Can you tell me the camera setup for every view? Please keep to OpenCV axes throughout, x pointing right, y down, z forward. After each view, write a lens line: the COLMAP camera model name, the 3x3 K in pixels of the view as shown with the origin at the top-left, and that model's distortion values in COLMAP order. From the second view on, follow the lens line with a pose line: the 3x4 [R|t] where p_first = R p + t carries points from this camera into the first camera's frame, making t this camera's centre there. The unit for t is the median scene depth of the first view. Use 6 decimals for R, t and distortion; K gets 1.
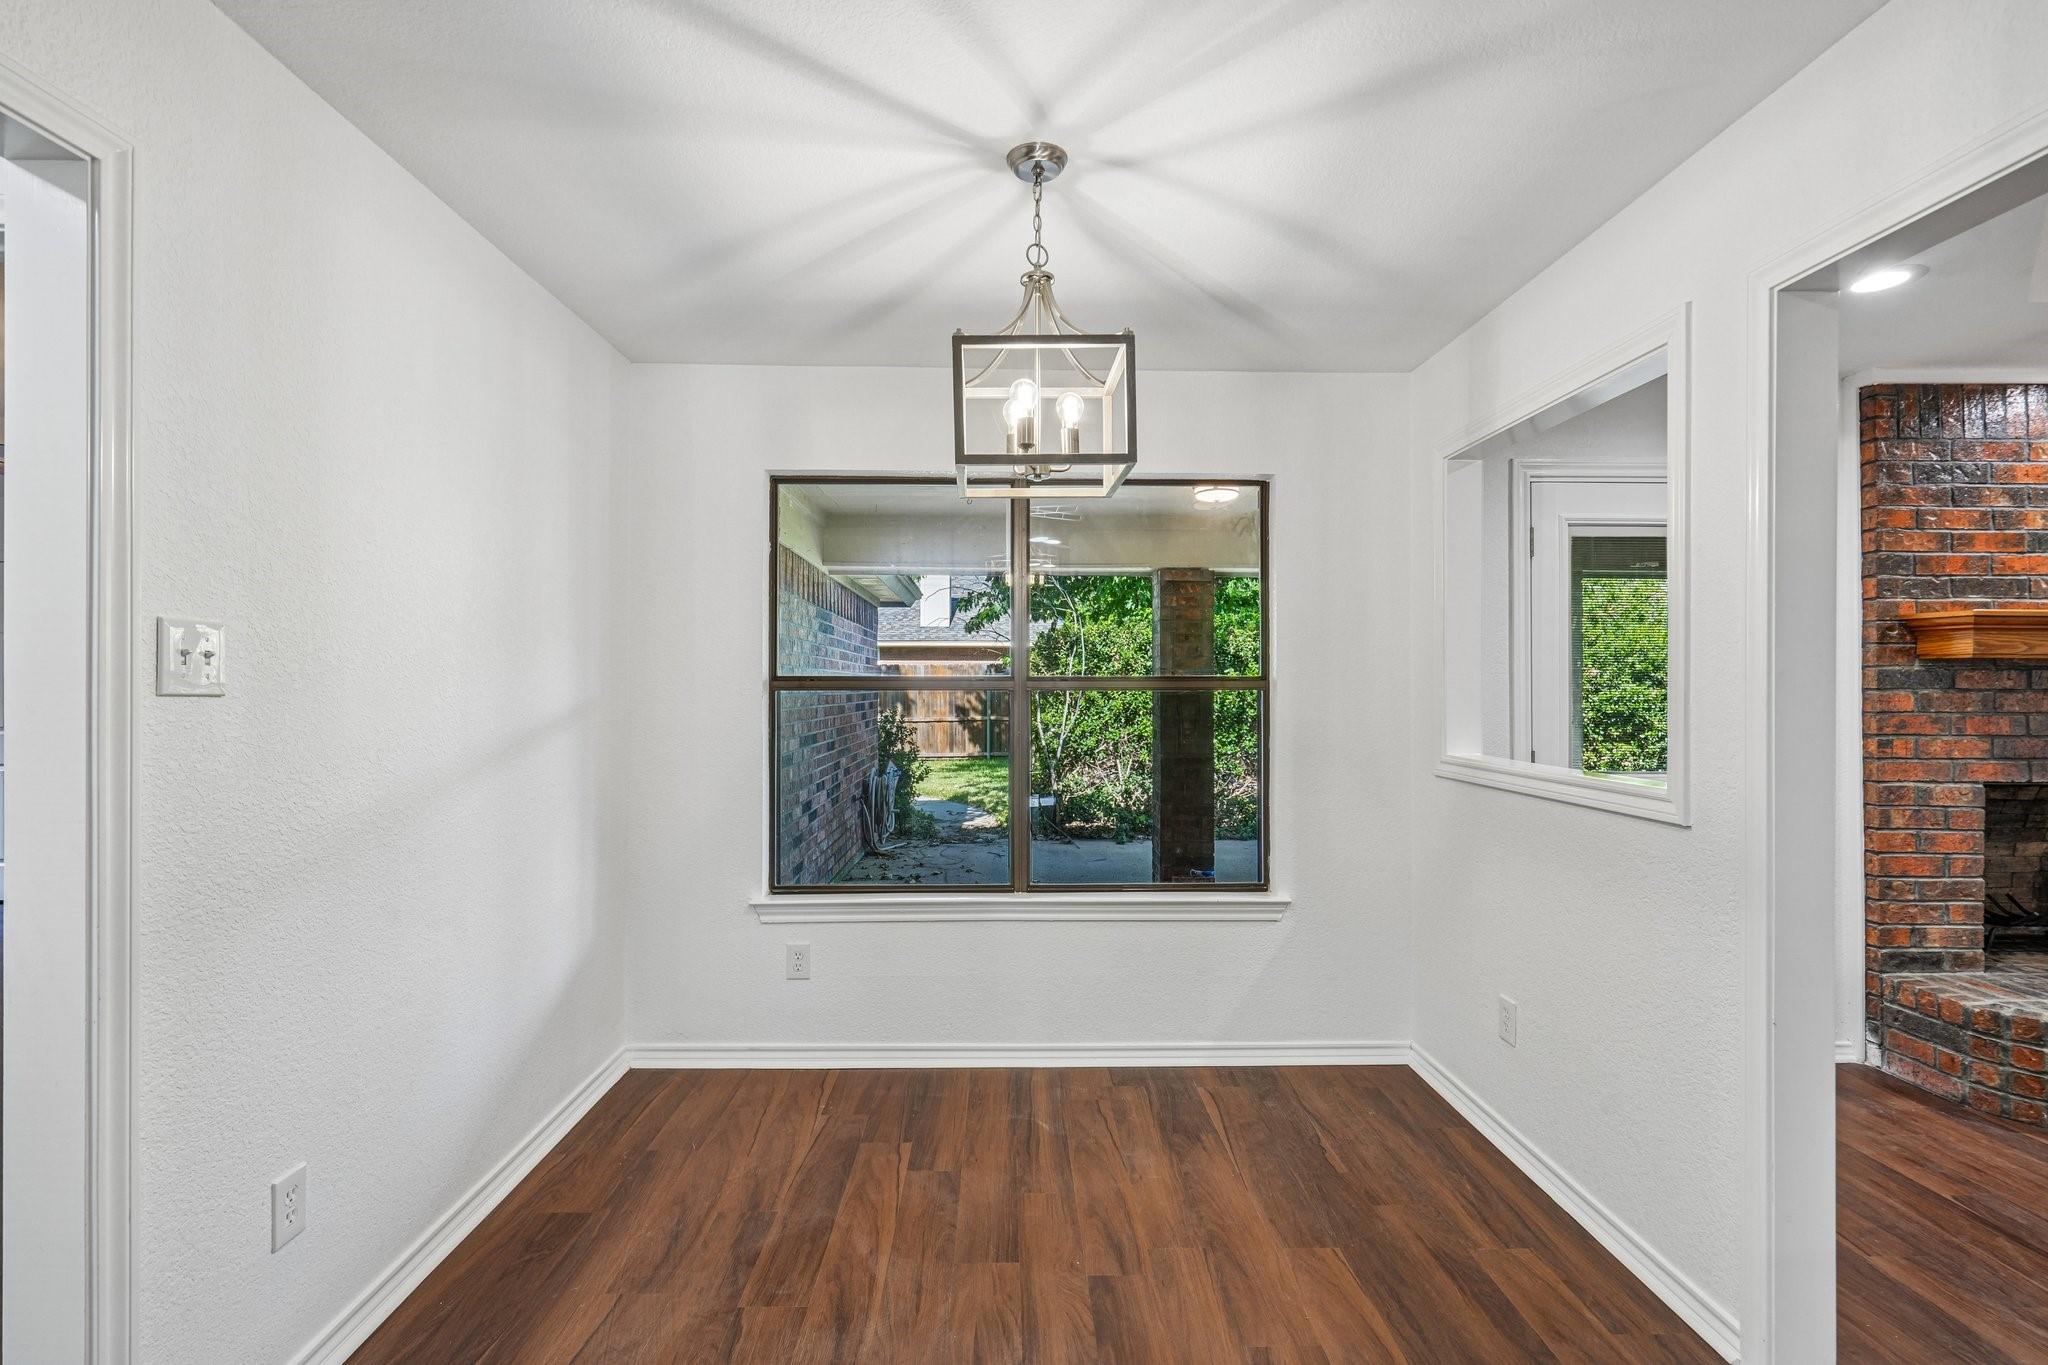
lens RADIAL K [[941.9, 0, 1021.4], [0, 941.9, 692.7], [0, 0, 1]] dist [-0.000446, 0.000456]
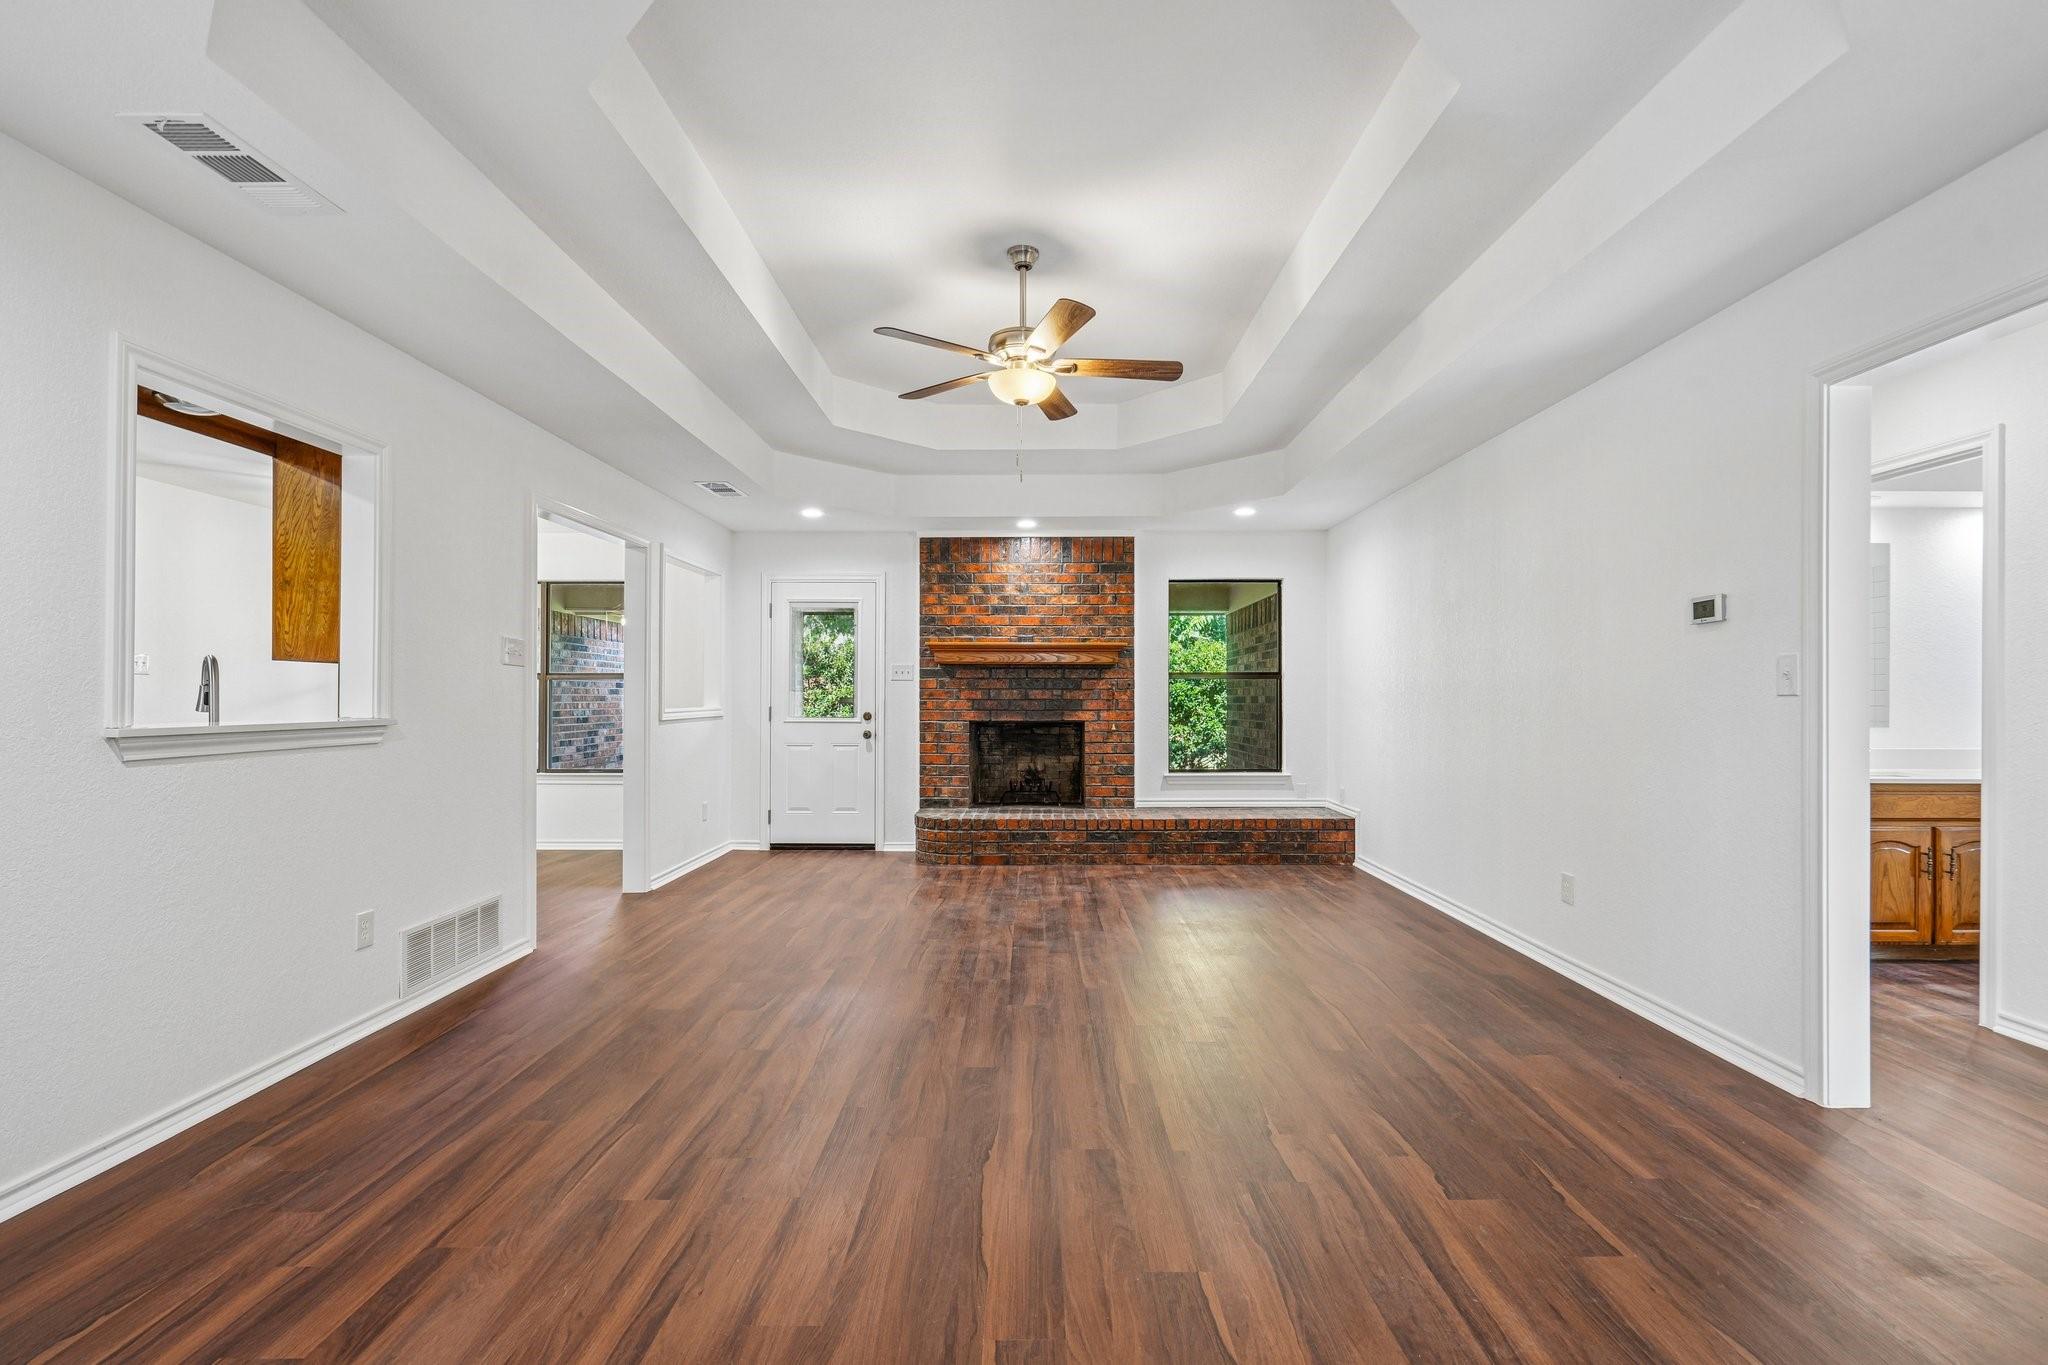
lens RADIAL K [[941.9, 0, 1024.0], [0, 941.9, 685.3], [0, 0, 1]] dist [-0.000446, 0.000456]
pose [[0.999346, 0.004069, -0.035933, 1.225959], [-0.004355, 0.999959, -0.007880, 0.029586], [0.035899, 0.008032, 0.999323, -1.164391]]
